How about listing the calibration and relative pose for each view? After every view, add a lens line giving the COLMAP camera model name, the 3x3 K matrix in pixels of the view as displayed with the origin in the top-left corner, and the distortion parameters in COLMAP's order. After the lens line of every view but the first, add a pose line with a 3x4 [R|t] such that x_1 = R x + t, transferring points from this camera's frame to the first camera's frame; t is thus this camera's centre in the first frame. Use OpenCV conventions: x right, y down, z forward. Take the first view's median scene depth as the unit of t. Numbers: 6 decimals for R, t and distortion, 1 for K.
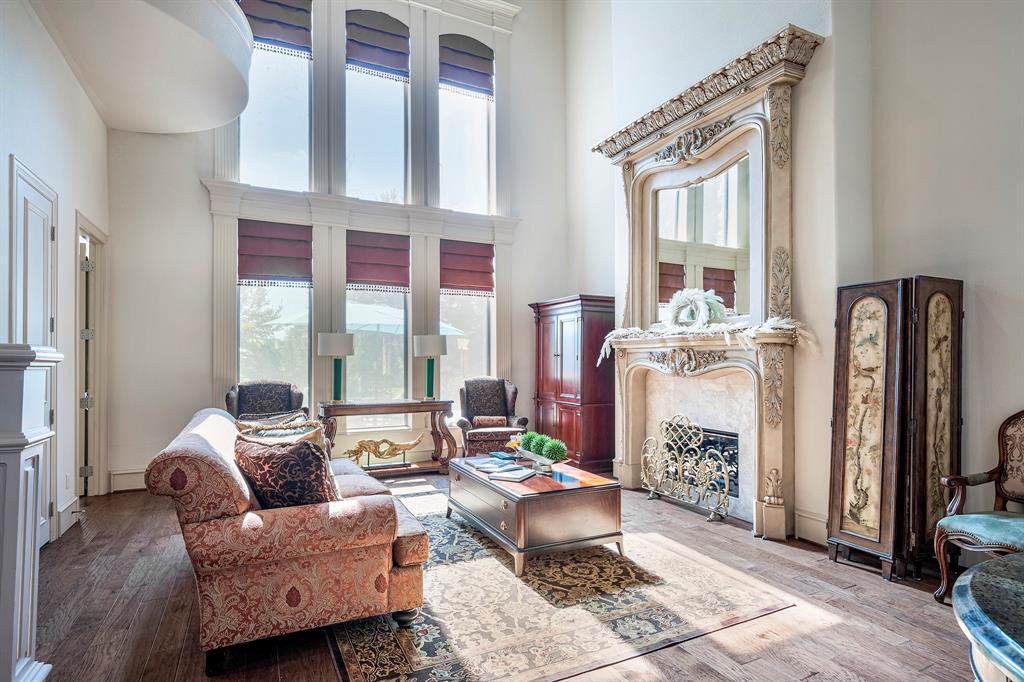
lens RADIAL K [[529.0, 0, 510.5], [0, 529.0, 355.5], [0, 0, 1]] dist [-0.002887, -0.000209]
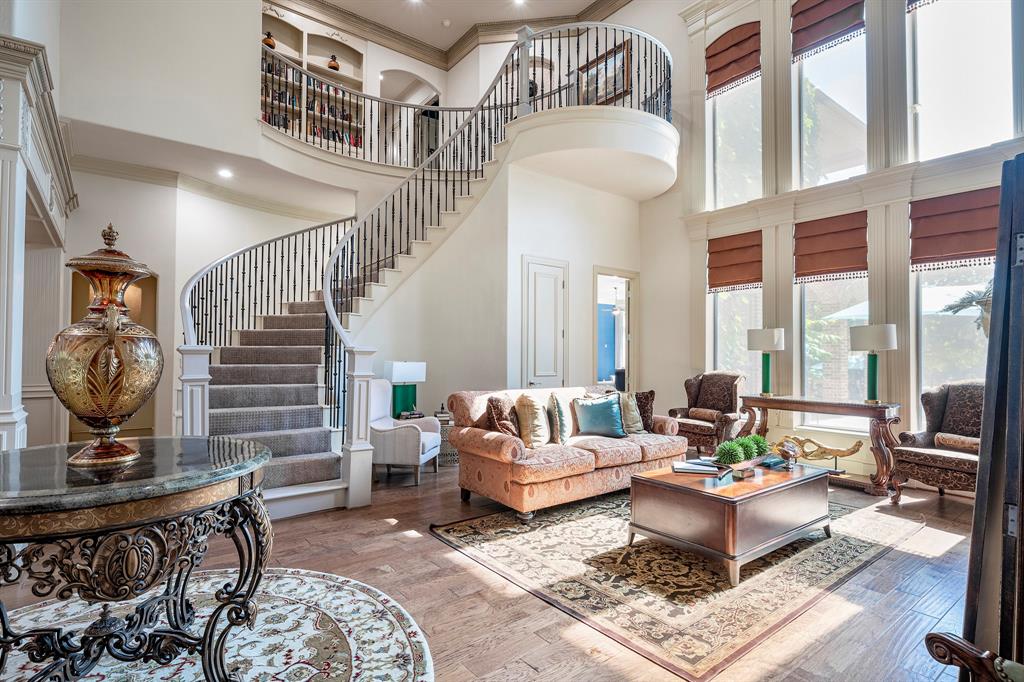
lens RADIAL K [[540.8, 0, 512.1], [0, 540.8, 348.7], [0, 0, 1]] dist [0.001231, 0.000250]
pose [[0.184403, -0.003543, -0.982844, 1.203544], [0.000767, 0.999994, -0.003461, 0.000349], [0.982850, -0.000116, 0.184405, 0.587340]]
